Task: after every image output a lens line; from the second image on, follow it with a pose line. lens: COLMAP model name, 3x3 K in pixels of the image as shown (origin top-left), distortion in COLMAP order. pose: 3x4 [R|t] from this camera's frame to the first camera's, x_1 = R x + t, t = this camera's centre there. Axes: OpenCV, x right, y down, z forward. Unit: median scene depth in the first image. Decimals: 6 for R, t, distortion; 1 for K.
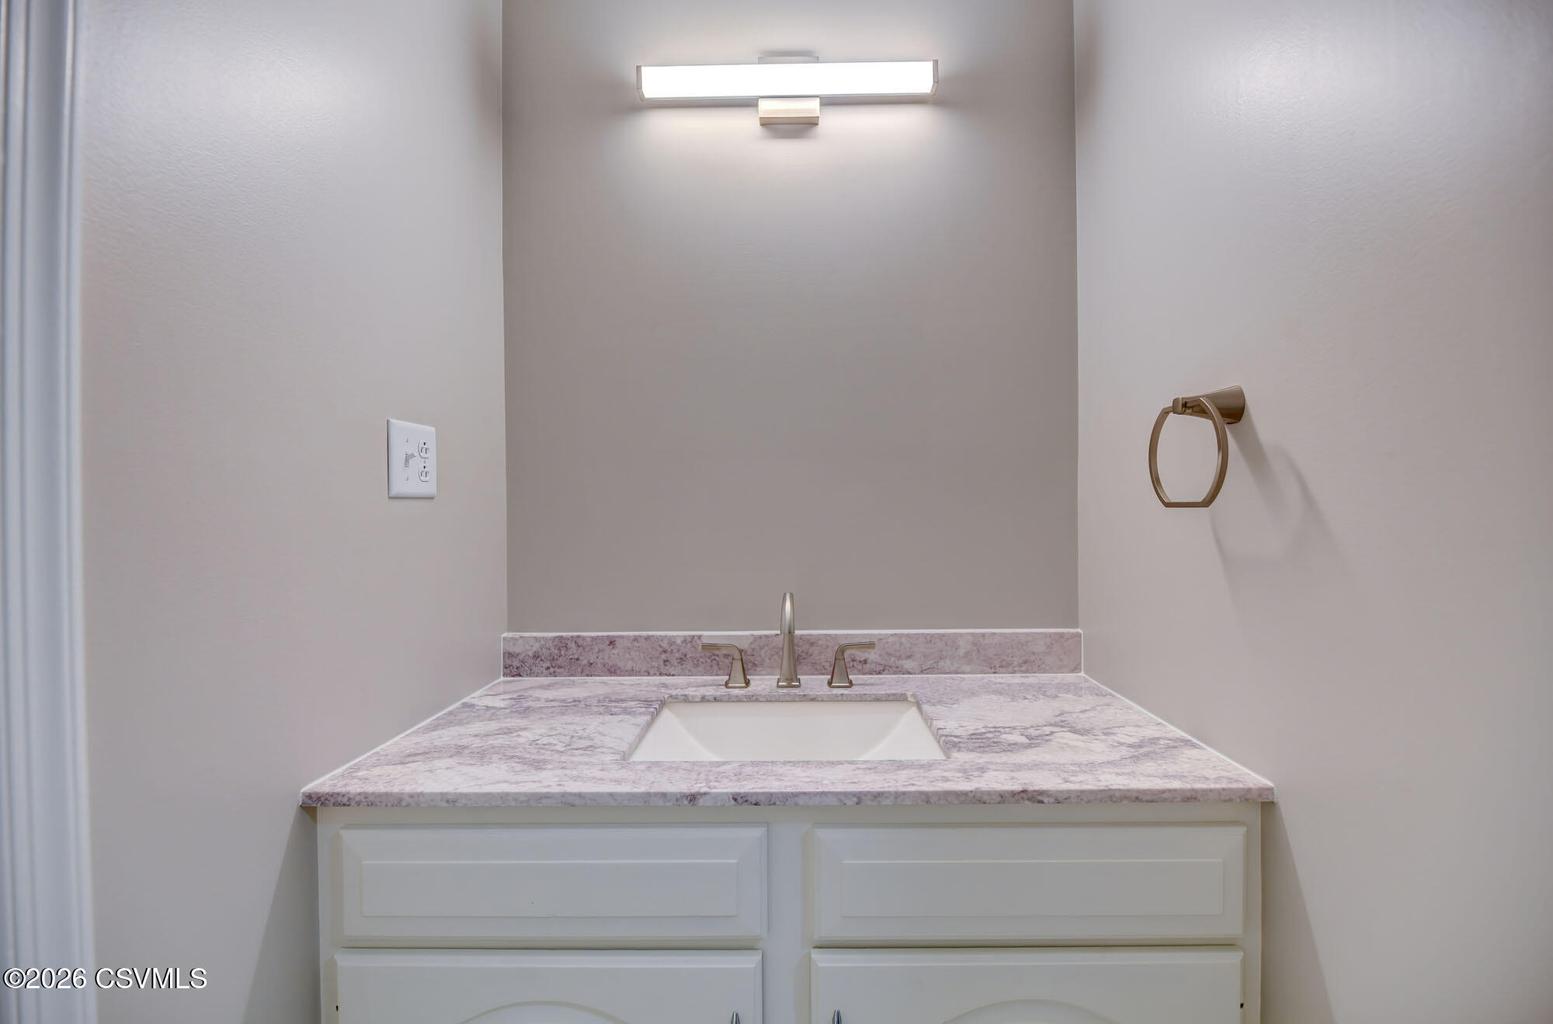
lens RADIAL K [[613.3, 0, 776.5], [0, 613.3, 512.0], [0, 0, 1]] dist [-0.015739, -0.000123]
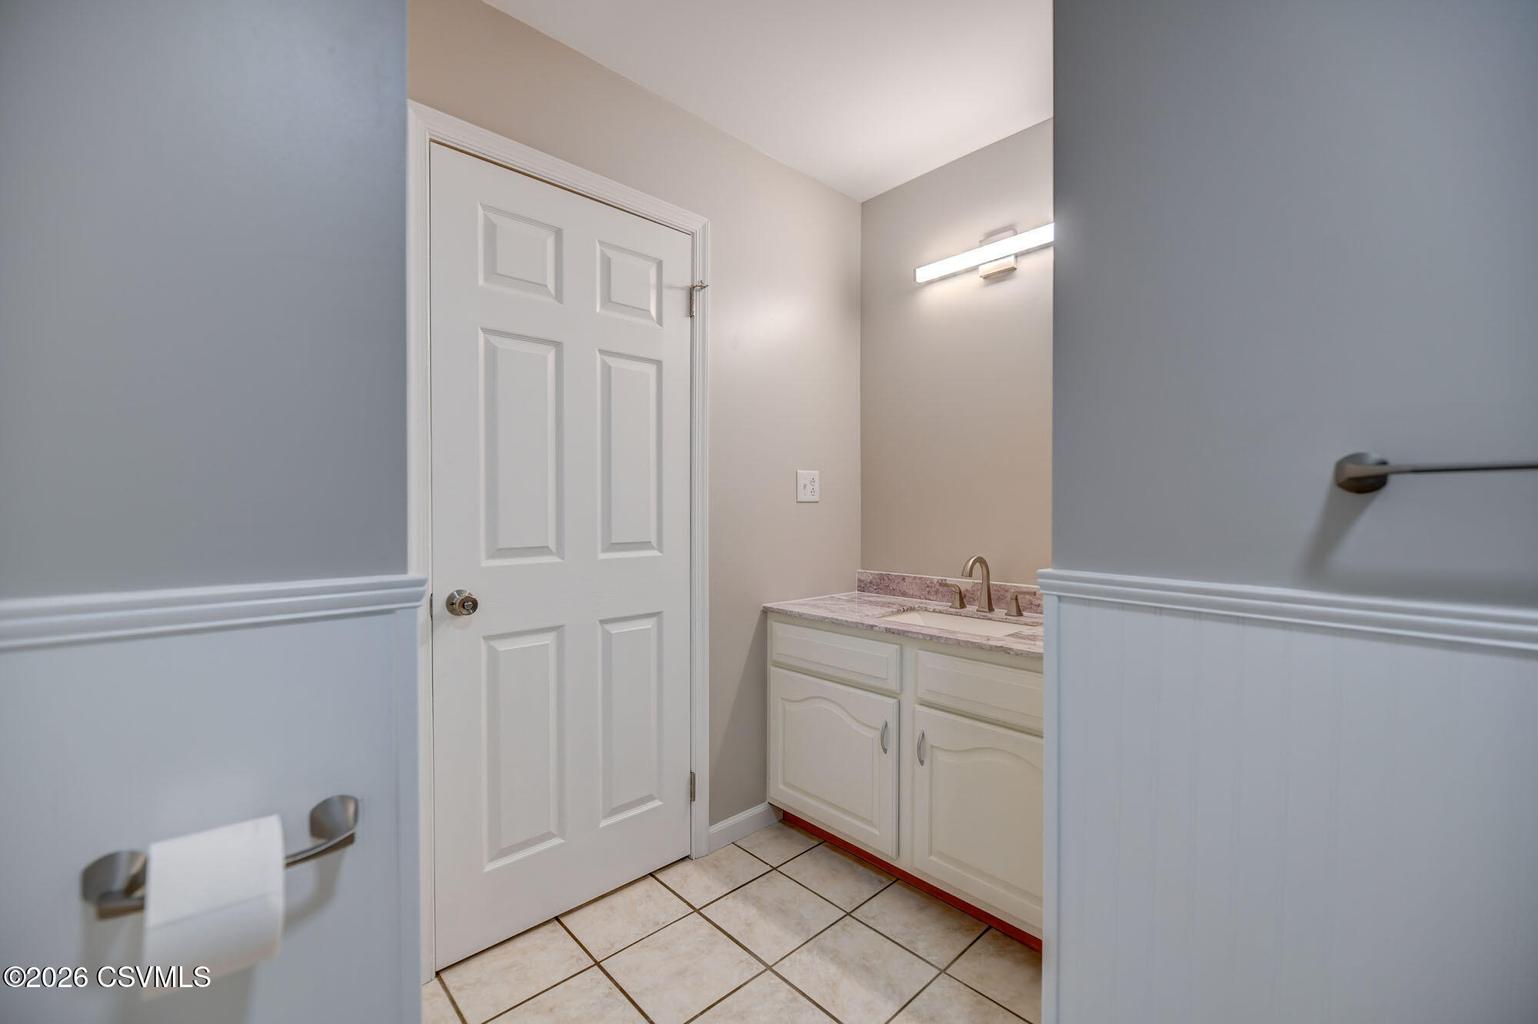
lens RADIAL K [[627.7, 0, 772.2], [0, 627.7, 511.4], [0, 0, 1]] dist [0.001255, -0.005561]
pose [[0.695612, 0.016859, -0.718220, 0.852798], [-0.009675, 0.999854, 0.014099, -0.016273], [0.718353, -0.002858, 0.695673, -0.640985]]
